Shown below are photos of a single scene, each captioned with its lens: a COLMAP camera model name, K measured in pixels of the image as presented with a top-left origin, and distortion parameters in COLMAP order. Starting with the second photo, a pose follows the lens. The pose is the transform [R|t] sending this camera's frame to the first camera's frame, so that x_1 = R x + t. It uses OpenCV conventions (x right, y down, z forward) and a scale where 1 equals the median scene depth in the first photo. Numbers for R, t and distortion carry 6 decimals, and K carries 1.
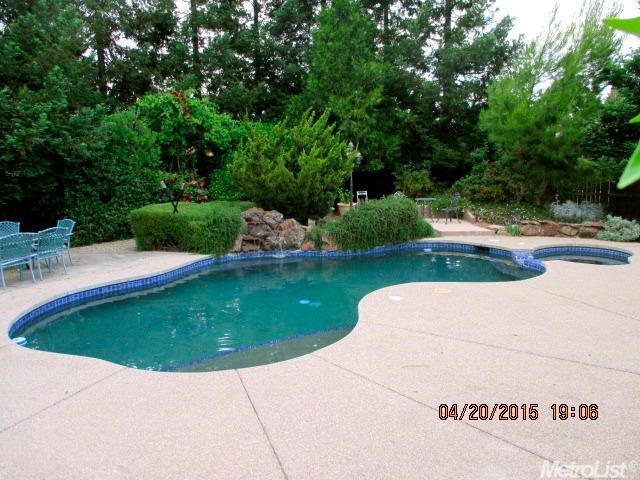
lens RADIAL K [[553.3, 0, 319.4], [0, 553.3, 239.4], [0, 0, 1]] dist [0.007518, -0.001309]
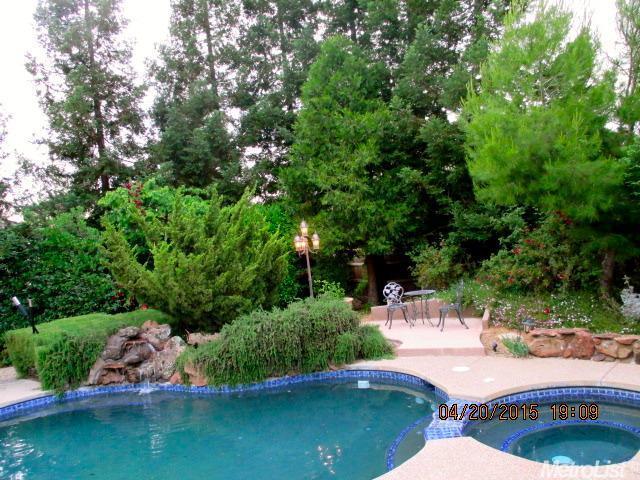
lens RADIAL K [[553.3, 0, 320.4], [0, 553.3, 240.6], [0, 0, 1]] dist [0.007518, -0.001309]
pose [[0.909449, -0.083215, -0.407403, 0.423384], [0.030249, 0.990415, -0.134774, -0.056492], [0.414713, 0.110247, 0.903249, 0.392025]]
